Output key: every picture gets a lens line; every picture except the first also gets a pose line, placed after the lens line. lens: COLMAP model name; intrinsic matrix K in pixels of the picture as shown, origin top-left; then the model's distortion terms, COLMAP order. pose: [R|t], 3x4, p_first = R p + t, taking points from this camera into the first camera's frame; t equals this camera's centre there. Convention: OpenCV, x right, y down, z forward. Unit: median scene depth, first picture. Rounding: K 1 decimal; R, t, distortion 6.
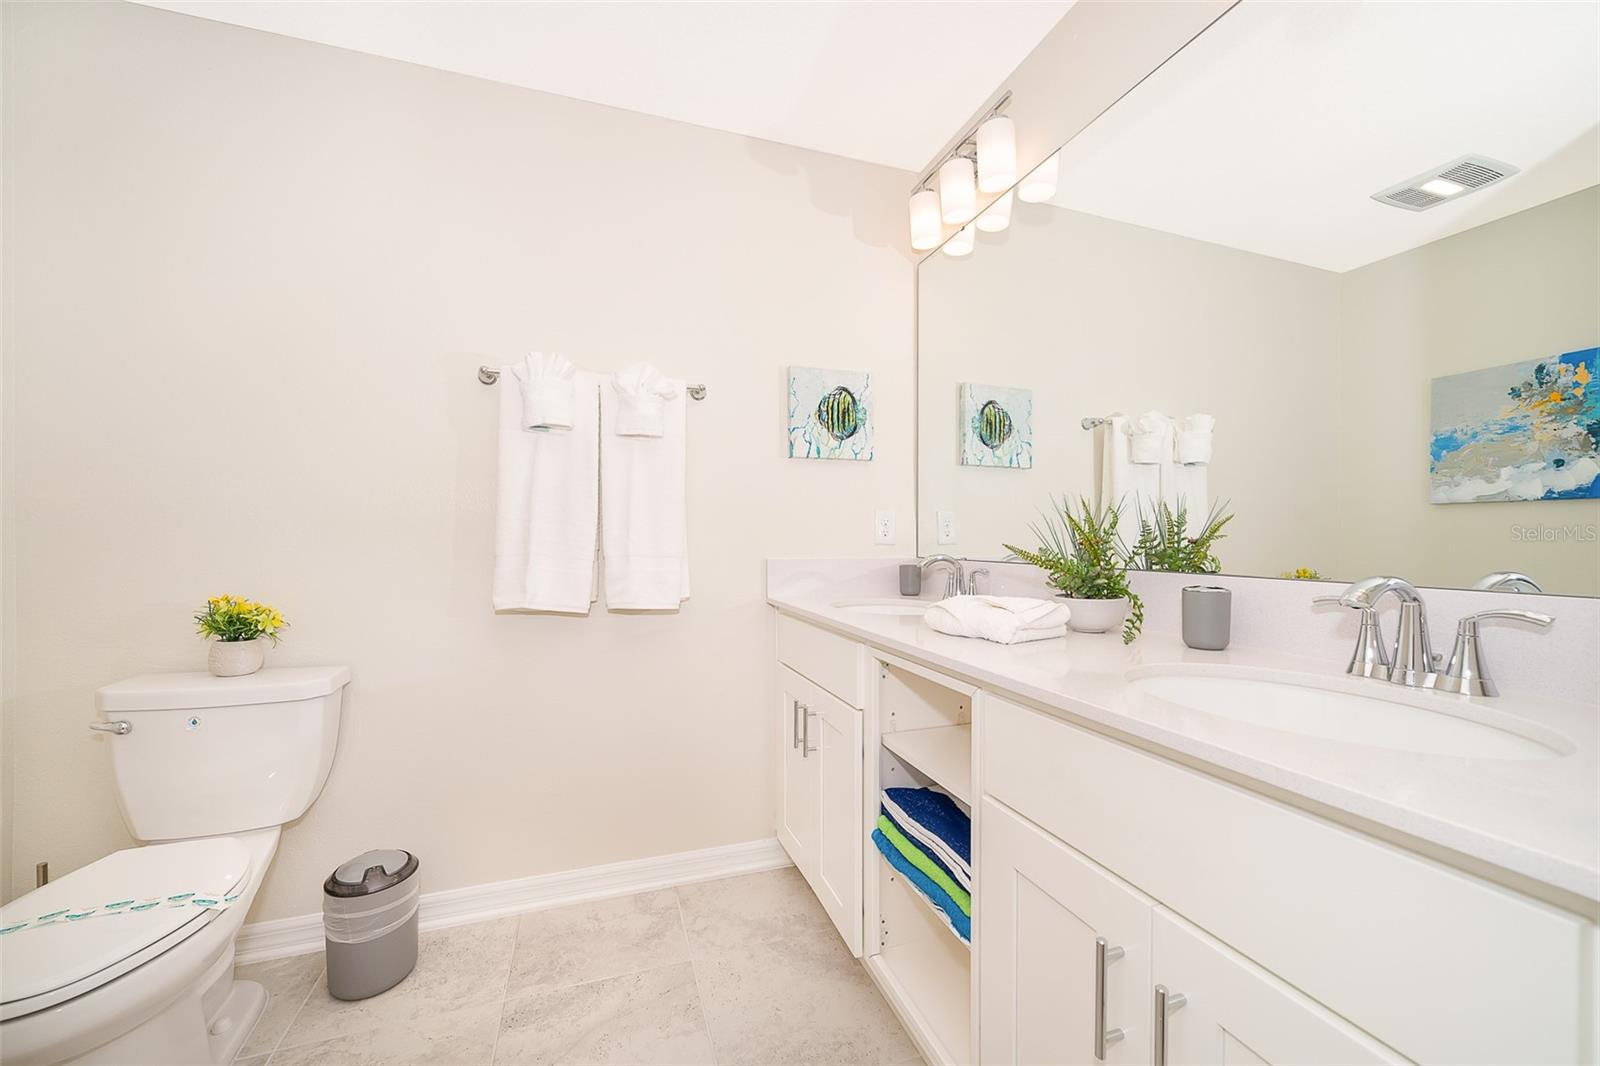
lens RADIAL K [[613.6, 0, 813.7], [0, 613.6, 543.9], [0, 0, 1]] dist [-0.007165, 0.000587]
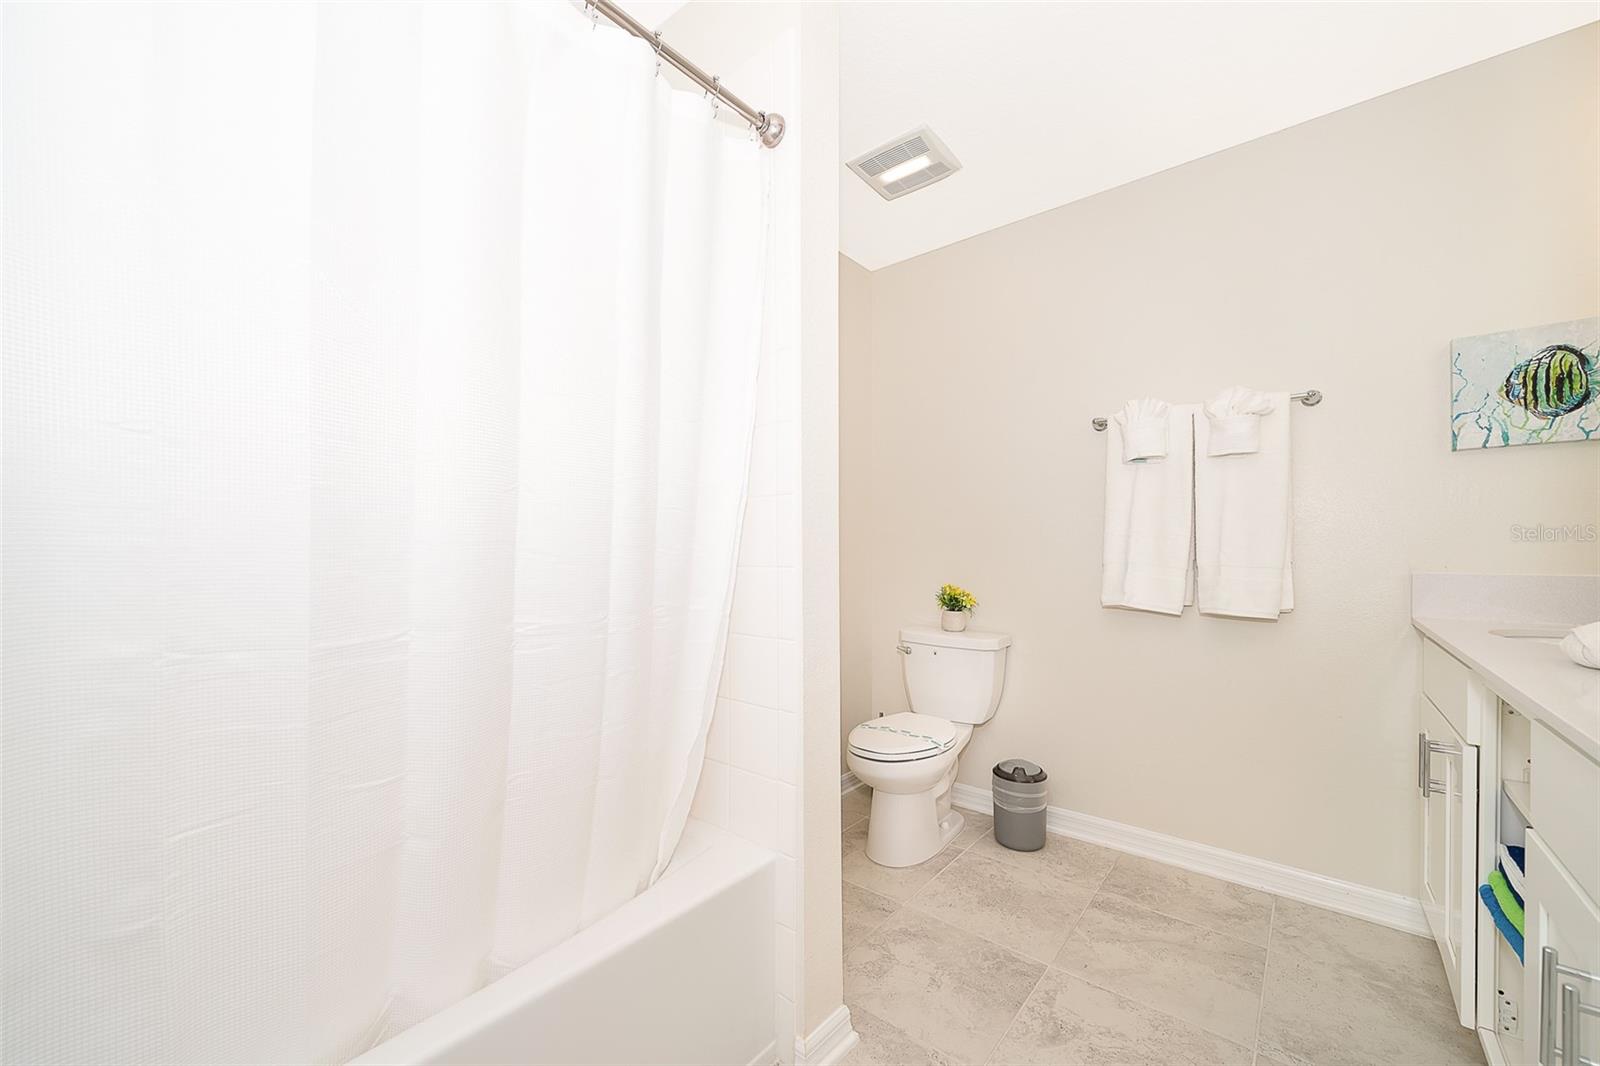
lens RADIAL K [[613.6, 0, 808.0], [0, 613.6, 545.0], [0, 0, 1]] dist [-0.007165, 0.000587]
pose [[0.523753, -0.010948, -0.851800, 0.255012], [-0.003131, 0.999886, -0.014776, 0.000534], [0.851864, 0.010406, 0.523659, -0.208067]]
